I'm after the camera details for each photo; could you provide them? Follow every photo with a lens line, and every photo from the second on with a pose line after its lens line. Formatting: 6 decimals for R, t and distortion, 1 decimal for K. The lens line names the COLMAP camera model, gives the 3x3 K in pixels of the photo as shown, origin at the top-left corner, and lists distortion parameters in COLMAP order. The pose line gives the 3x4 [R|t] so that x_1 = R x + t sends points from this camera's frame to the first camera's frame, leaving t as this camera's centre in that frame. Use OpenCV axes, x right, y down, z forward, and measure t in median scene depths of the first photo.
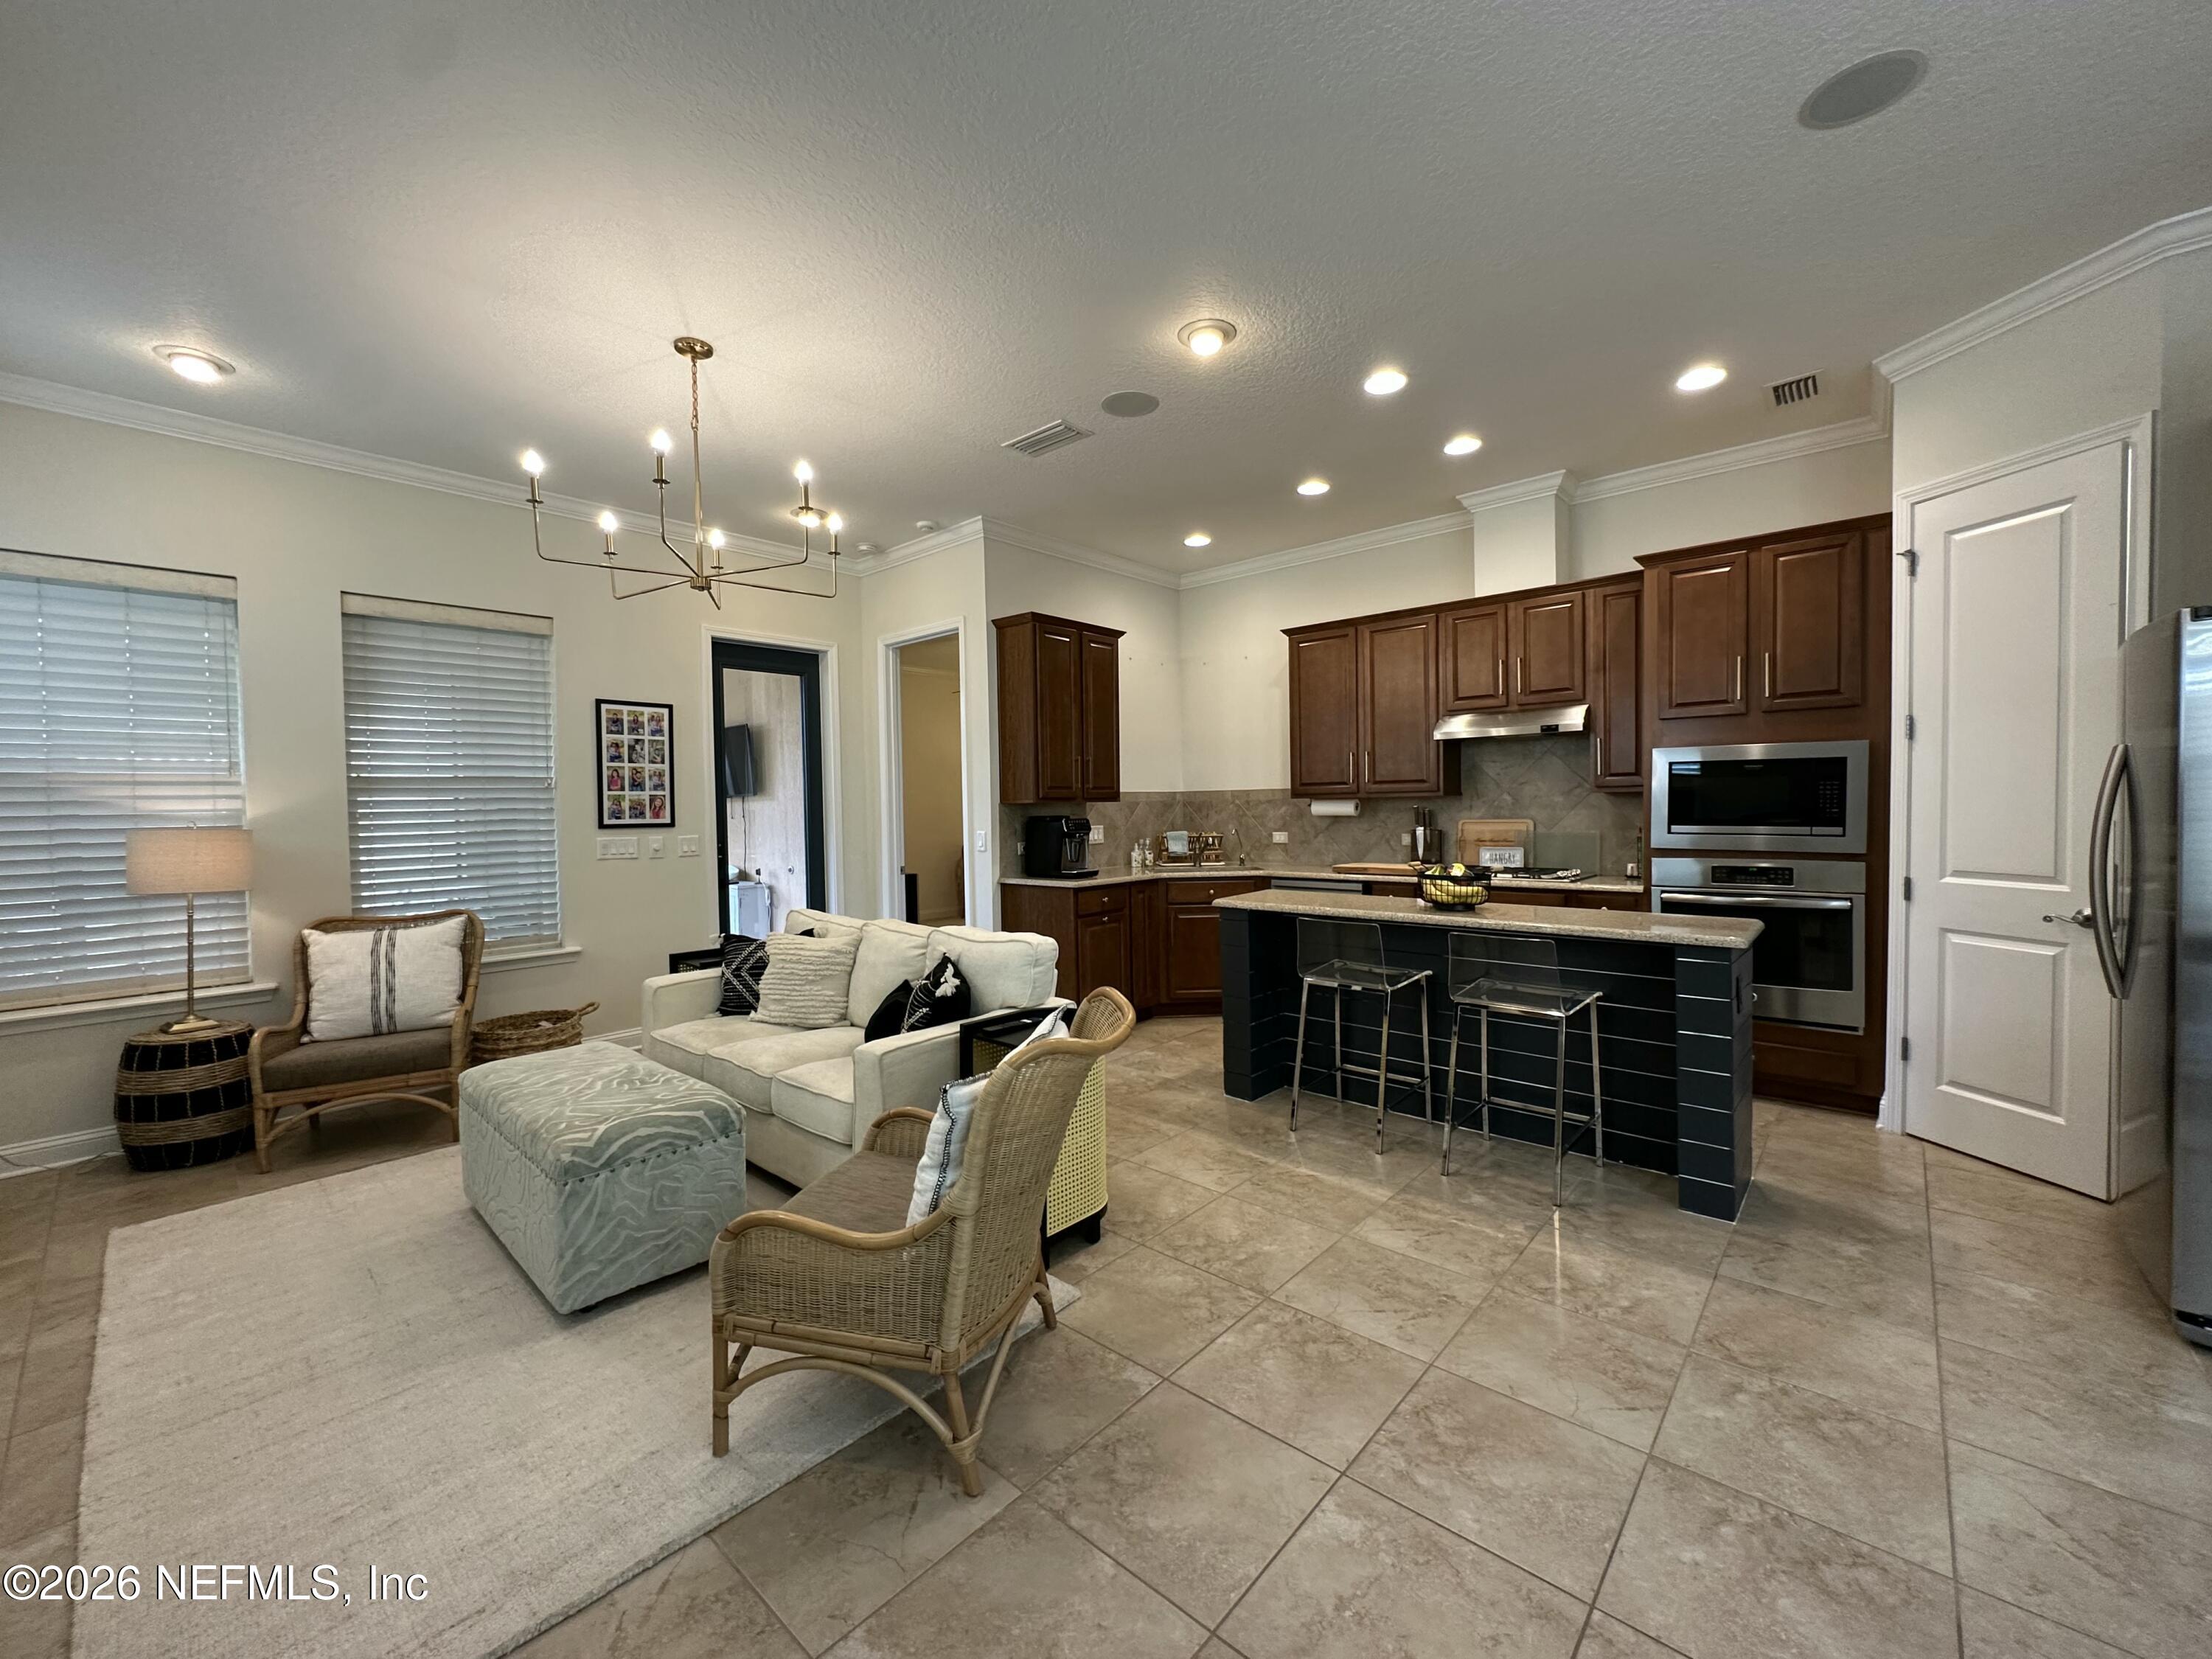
lens RADIAL K [[883.2, 0, 1106.0], [0, 883.2, 827.0], [0, 0, 1]] dist [-0.001572, 0.000746]
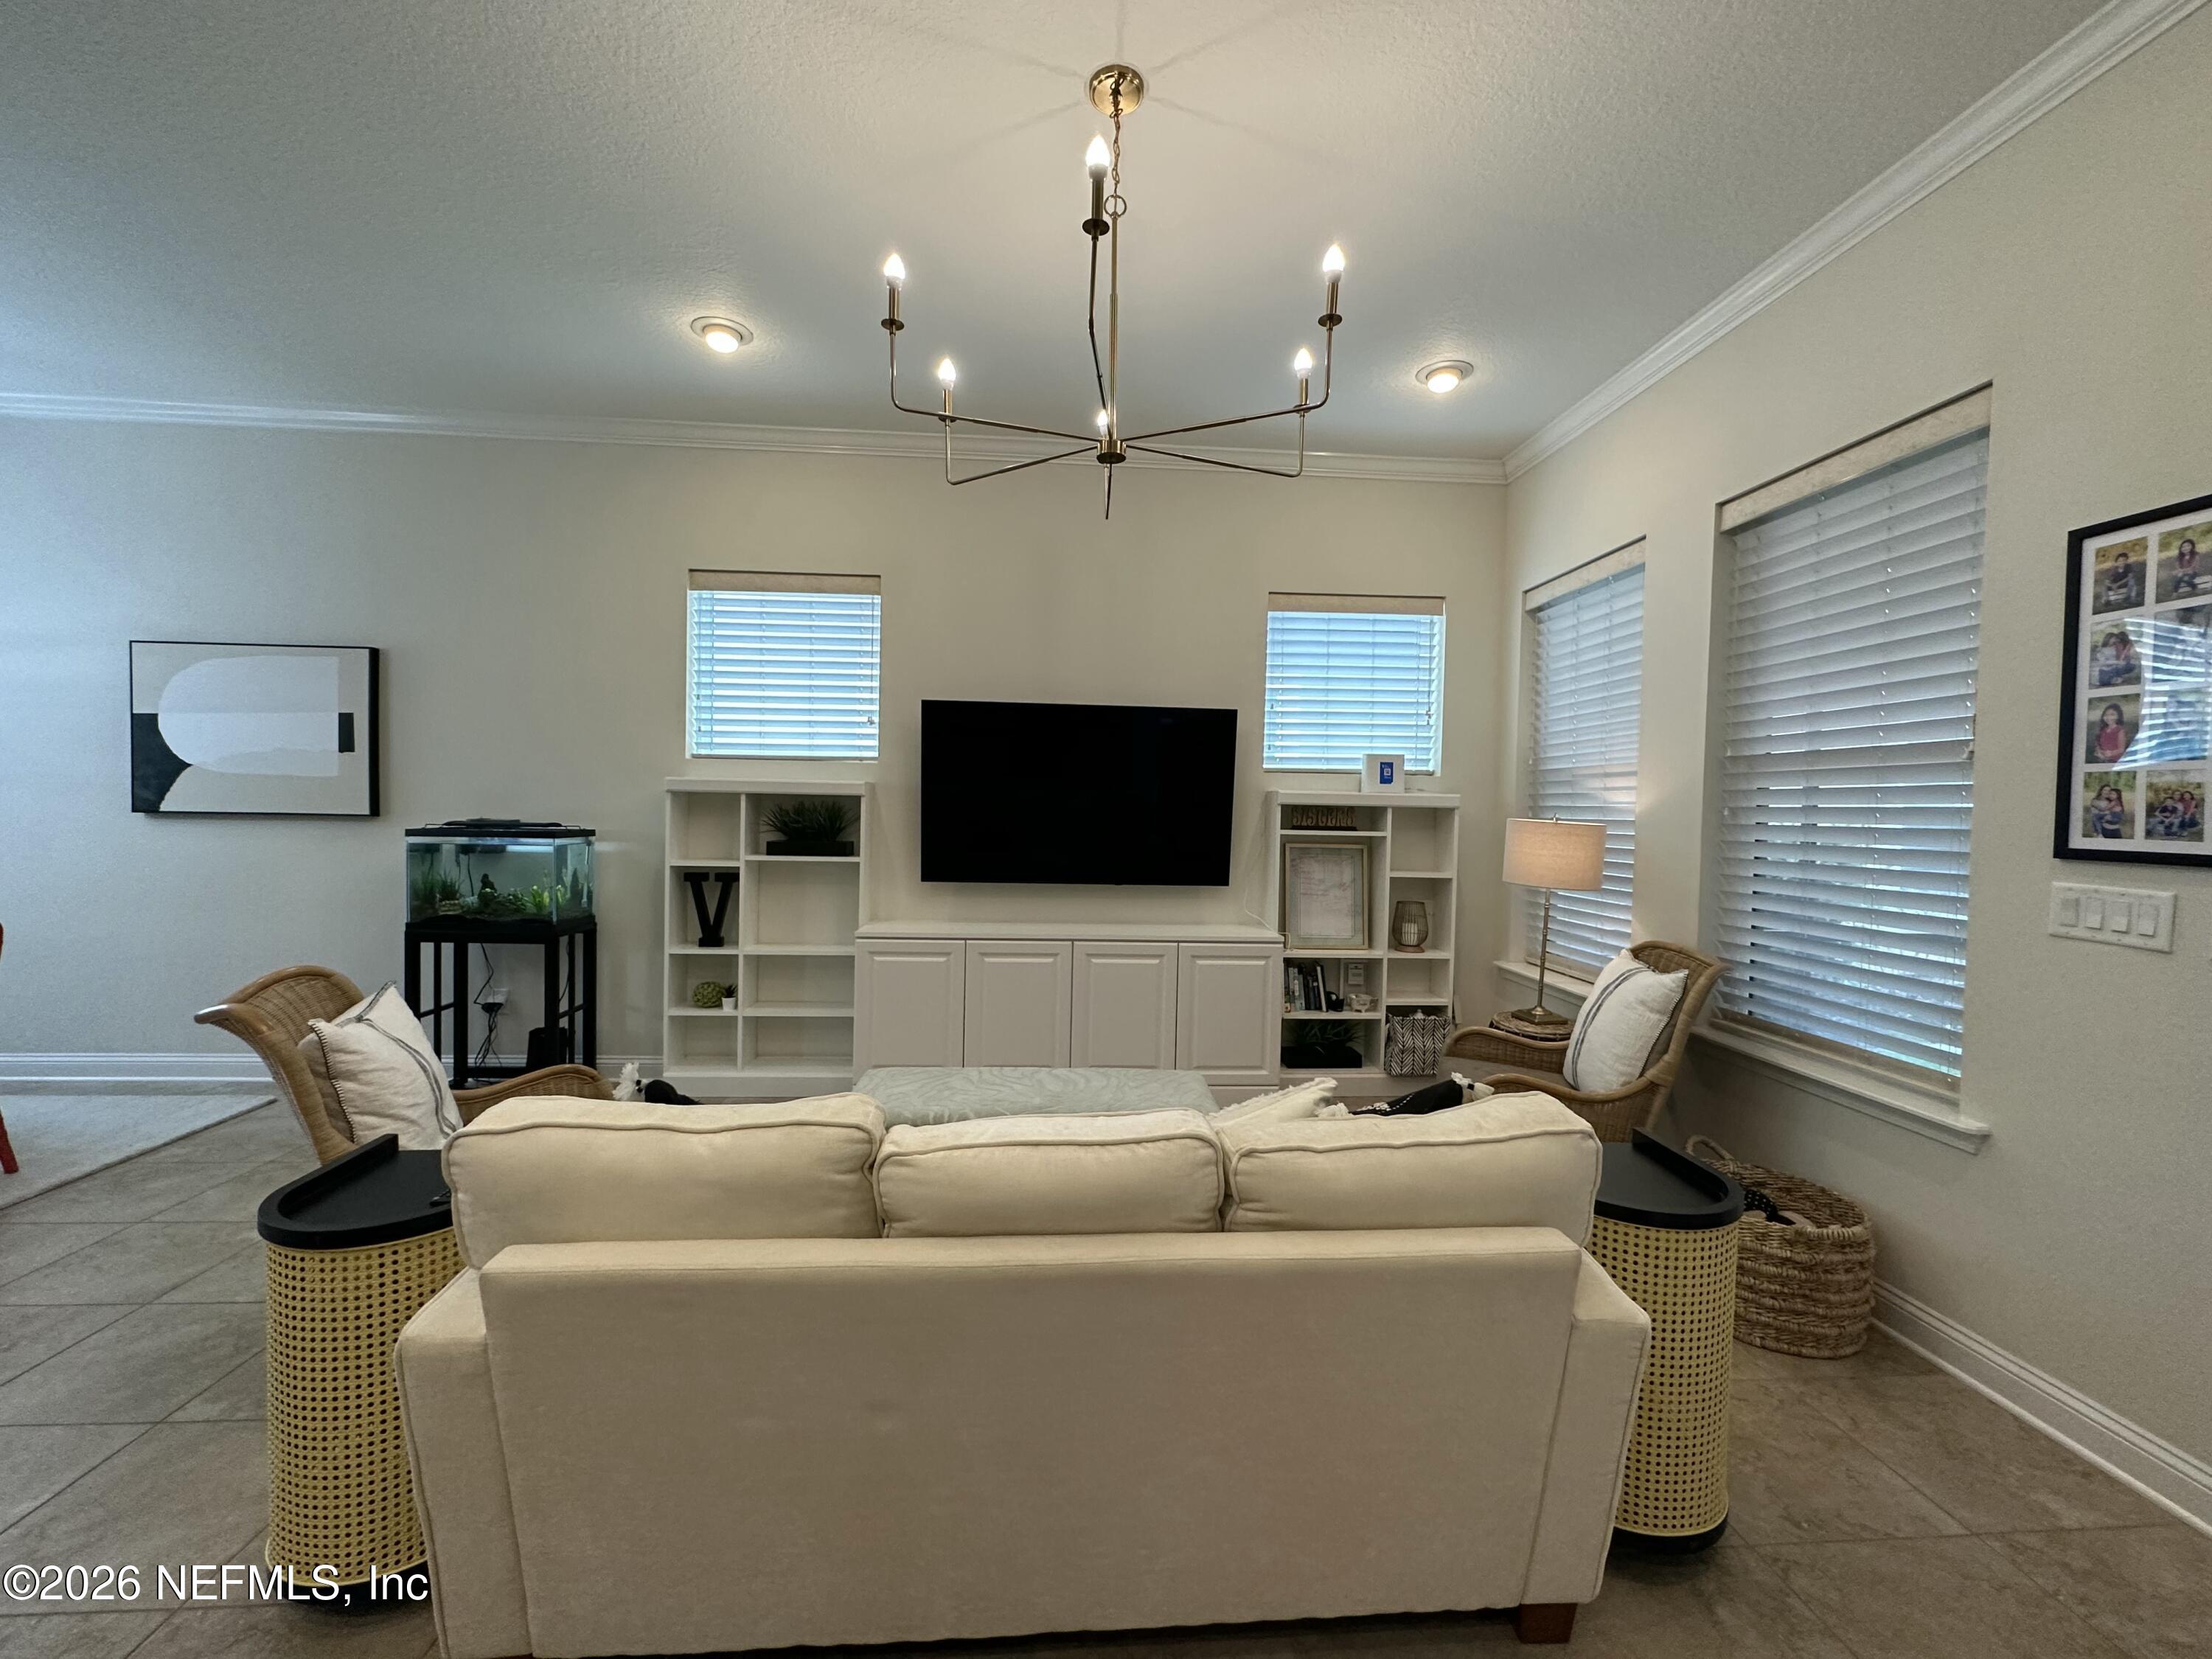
lens RADIAL K [[883.2, 0, 1102.2], [0, 883.2, 827.1], [0, 0, 1]] dist [-0.001572, 0.000746]
pose [[-0.697088, 0.021772, -0.716655, 0.015324], [-0.025479, 0.998155, 0.055107, -0.024764], [0.716533, 0.056675, -0.695247, 1.023373]]
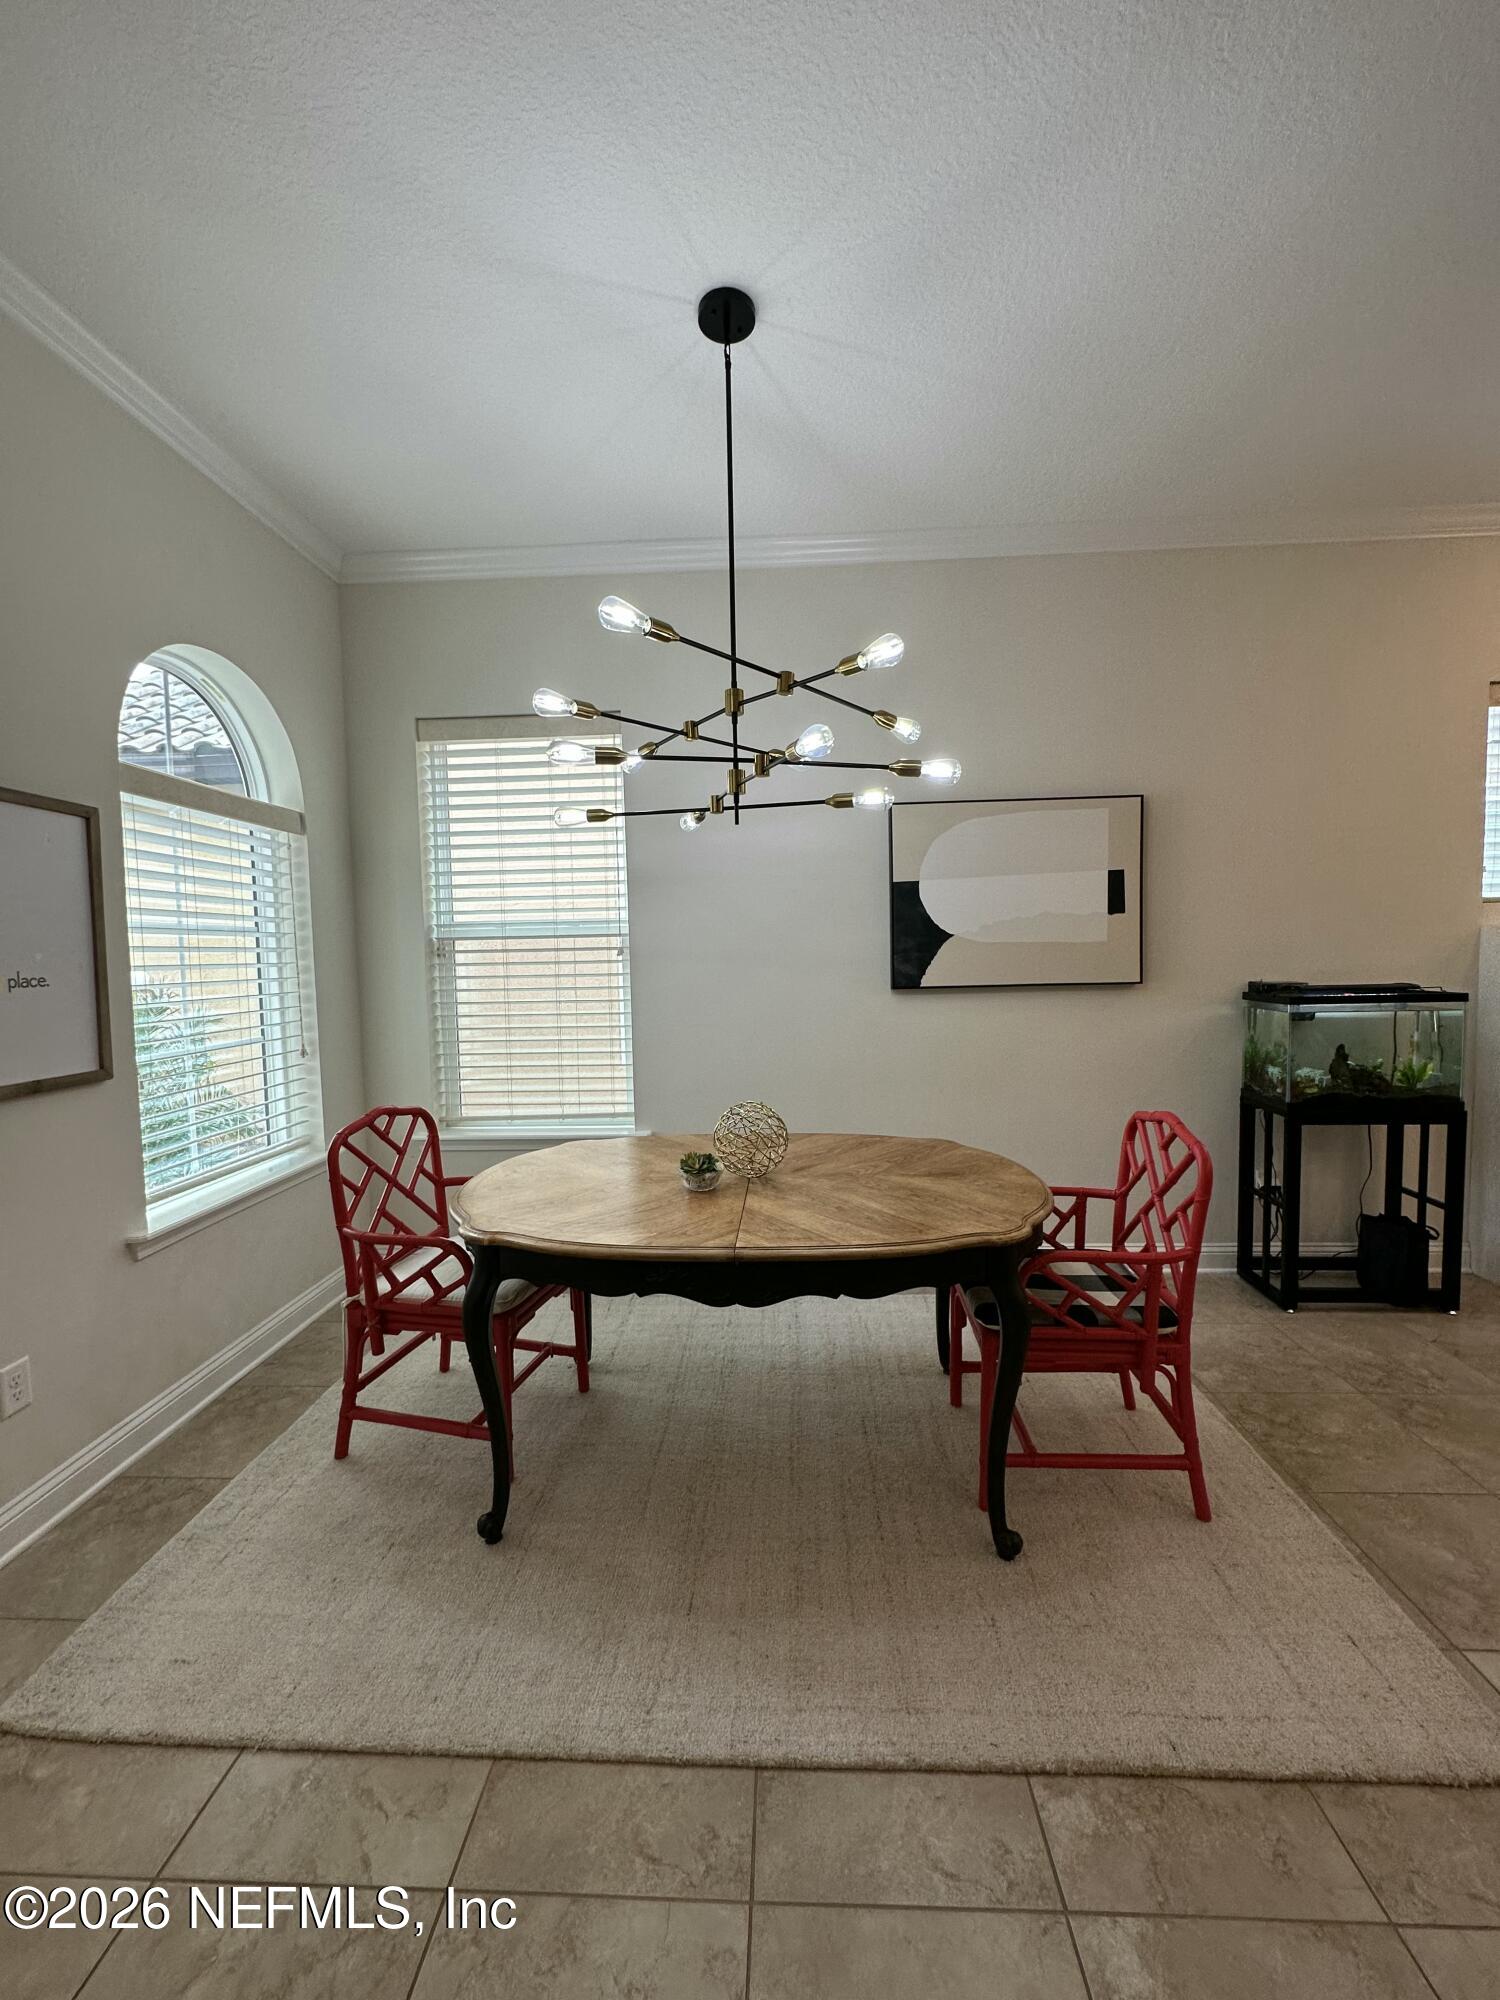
lens RADIAL K [[798.6, 0, 754.3], [0, 798.6, 997.9], [0, 0, 1]] dist [-0.001572, 0.000746]
pose [[-0.770288, 0.070268, -0.633813, 0.604738], [0.019250, 0.996020, 0.087030, -0.024978], [0.637406, 0.054837, -0.768575, 0.234835]]
